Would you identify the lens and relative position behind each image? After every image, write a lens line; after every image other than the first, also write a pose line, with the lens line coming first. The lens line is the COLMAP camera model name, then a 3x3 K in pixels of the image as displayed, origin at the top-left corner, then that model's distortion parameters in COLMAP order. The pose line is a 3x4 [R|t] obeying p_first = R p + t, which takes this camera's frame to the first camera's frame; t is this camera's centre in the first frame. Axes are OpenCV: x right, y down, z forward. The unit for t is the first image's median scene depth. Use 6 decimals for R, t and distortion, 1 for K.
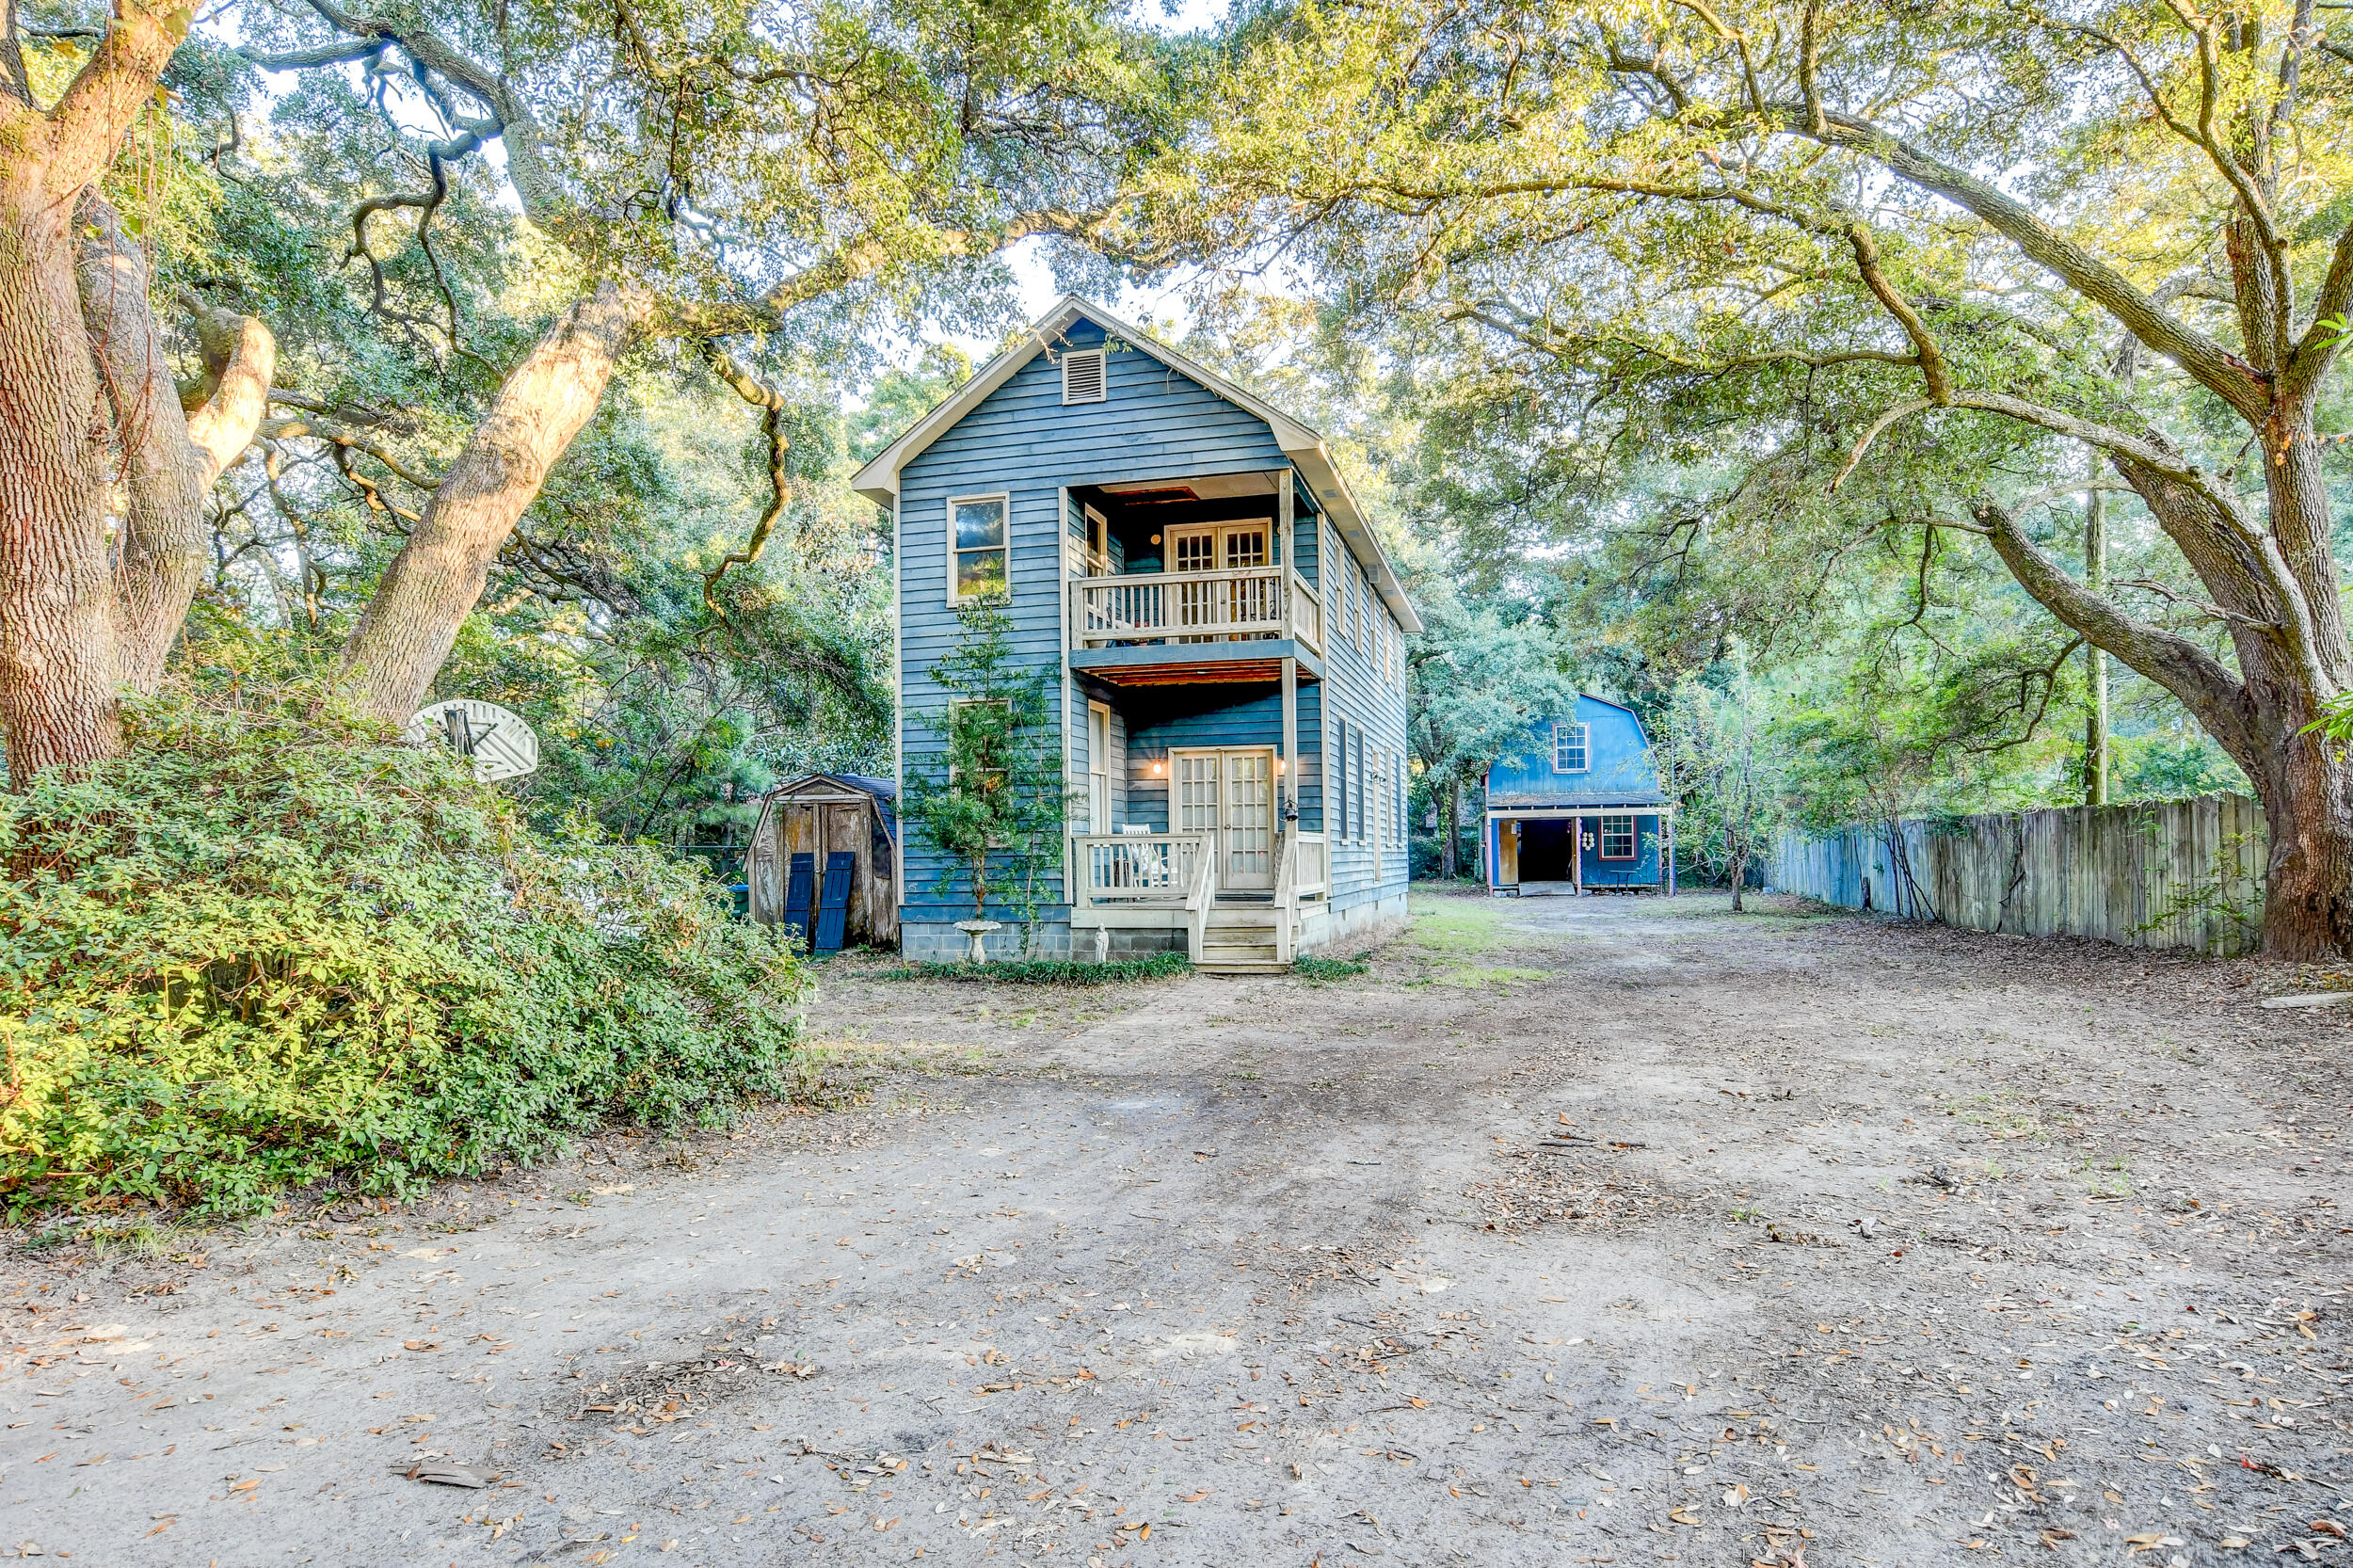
lens RADIAL K [[1345.7, 0, 1180.3], [0, 1345.7, 810.6], [0, 0, 1]] dist [-0.010954, 0.000223]
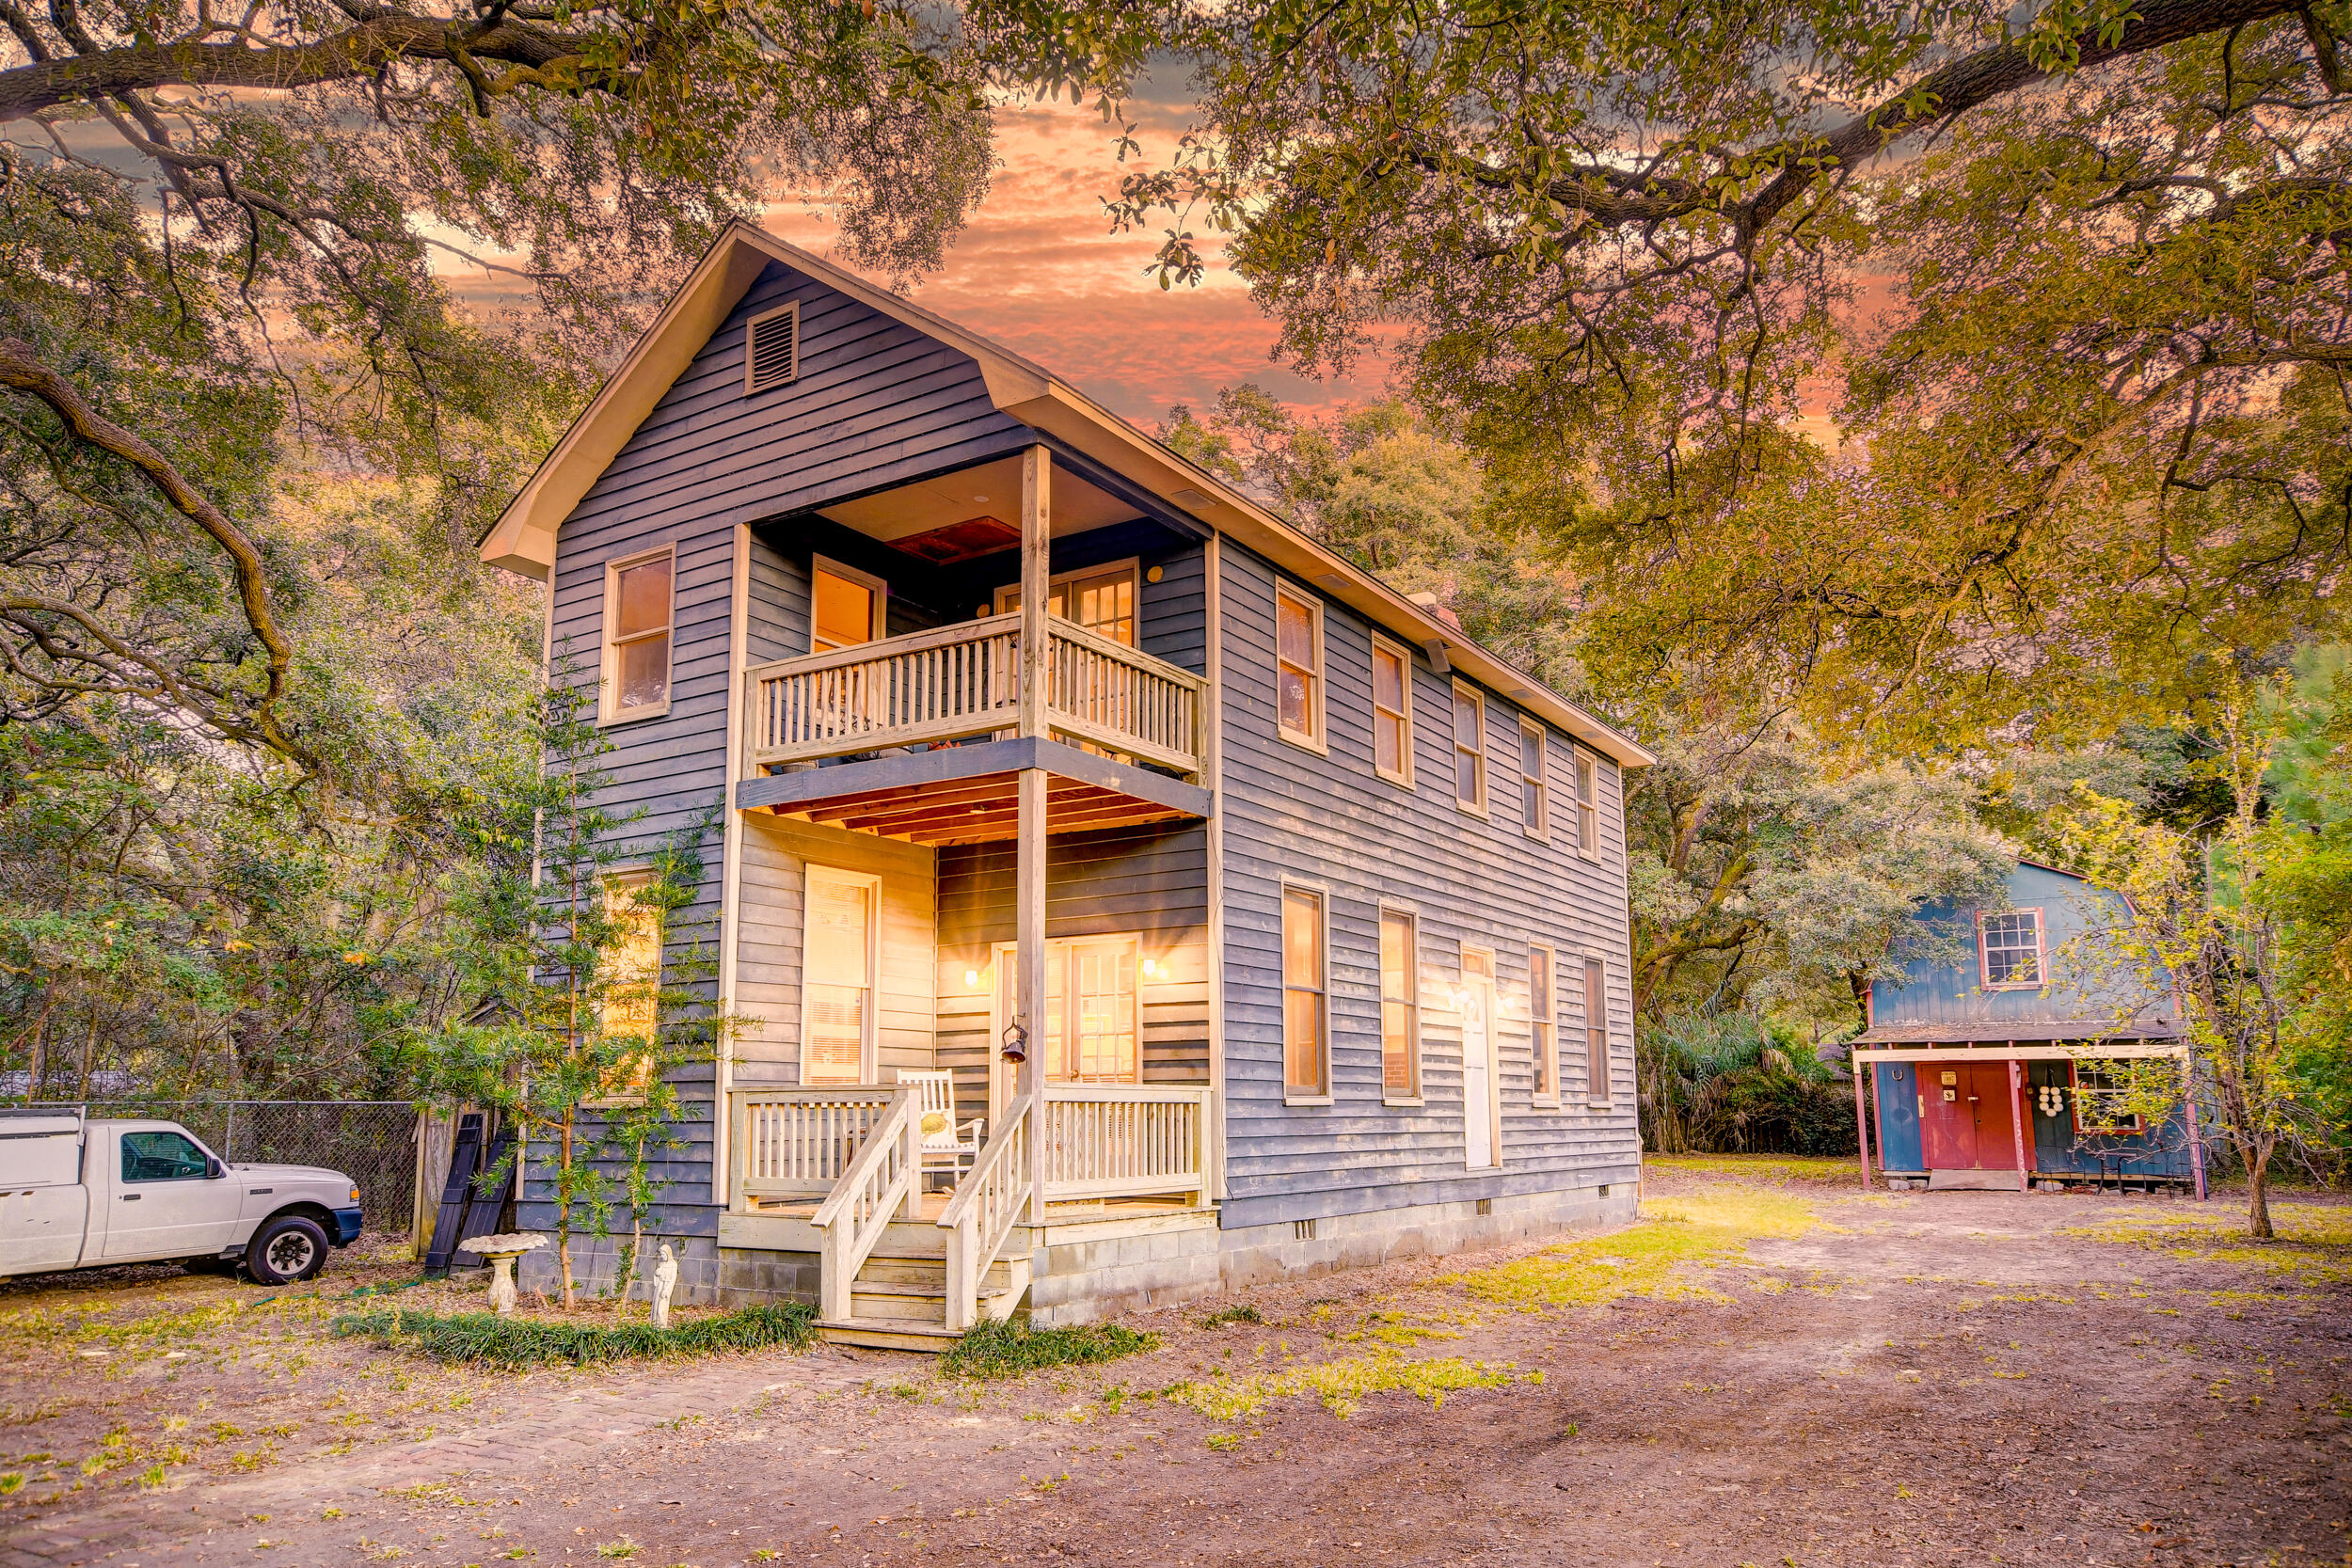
lens RADIAL K [[1593.5, 0, 1172.7], [0, 1593.5, 870.3], [0, 0, 1]] dist [0.040580, 0.005718]
pose [[0.951972, -0.036334, -0.304022, 0.326713], [0.001342, 0.993420, -0.114522, 0.004552], [0.306182, 0.108614, 0.945757, 0.379655]]
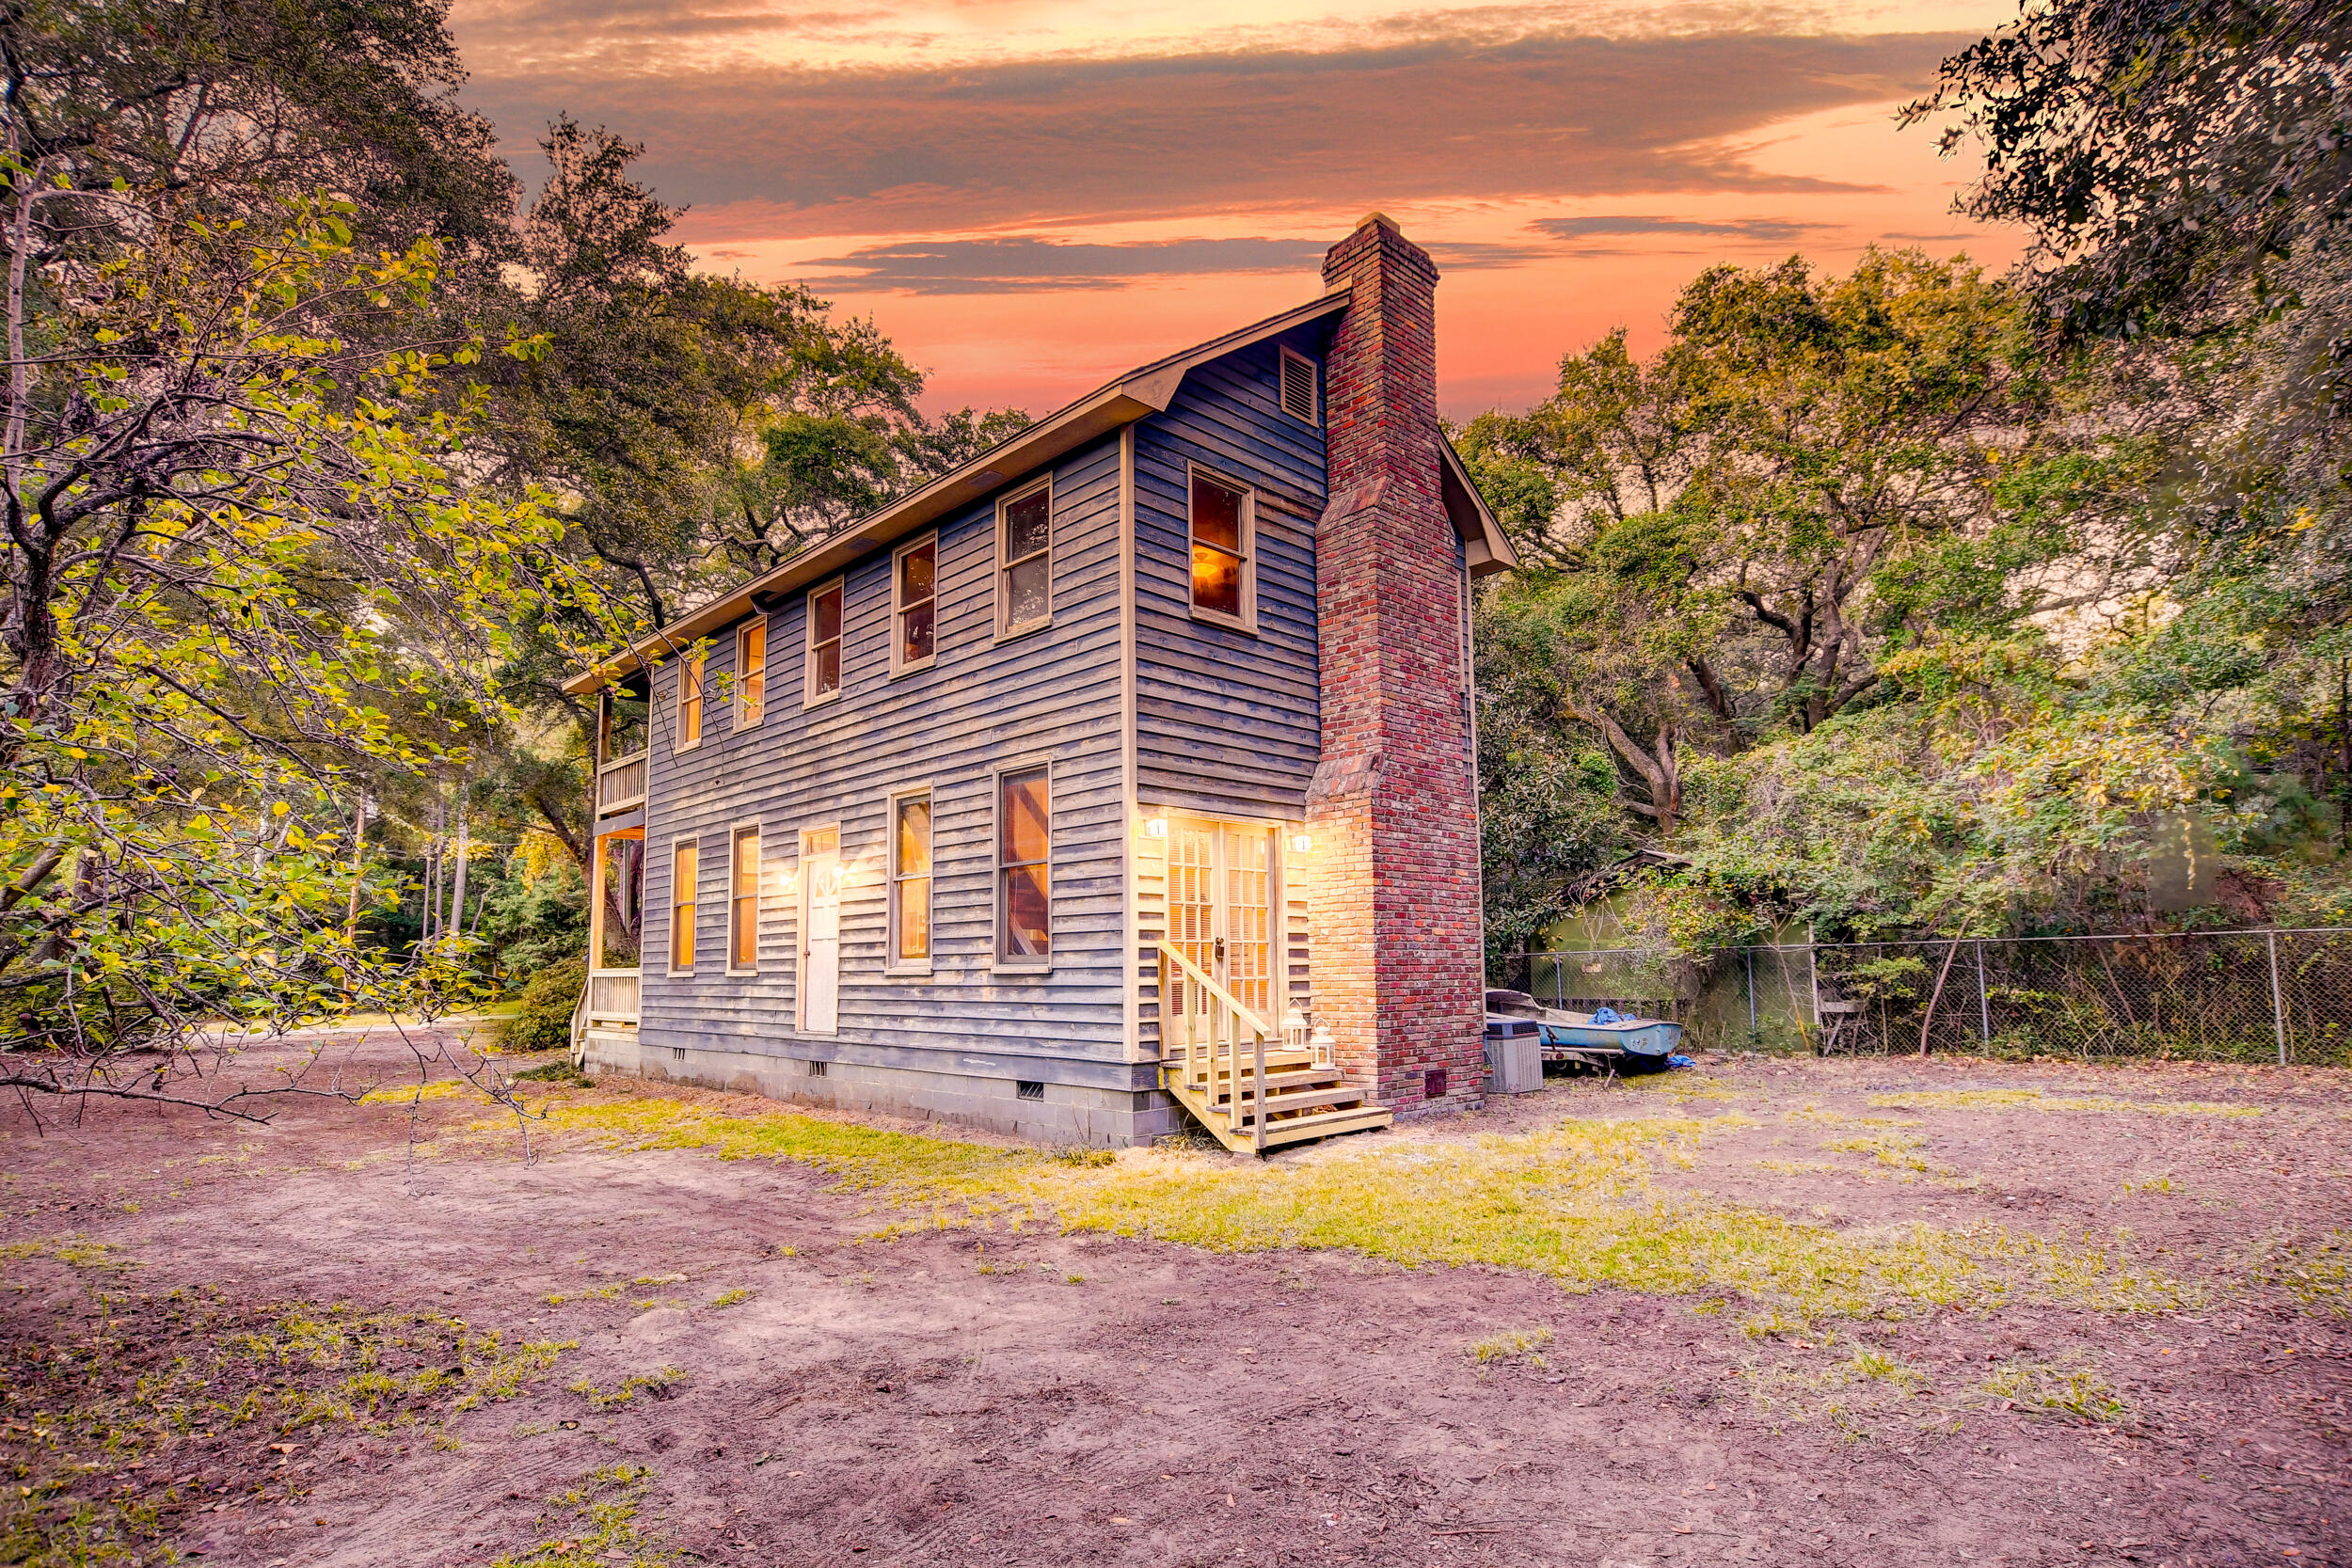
lens RADIAL K [[1216.7, 0, 1186.6], [0, 1216.7, 766.7], [0, 0, 1]] dist [-0.029932, -0.000562]
pose [[-0.499950, -0.122048, -0.857412, 0.810168], [0.050699, 0.984198, -0.169658, 0.050808], [0.864569, -0.128291, -0.485862, 2.073239]]
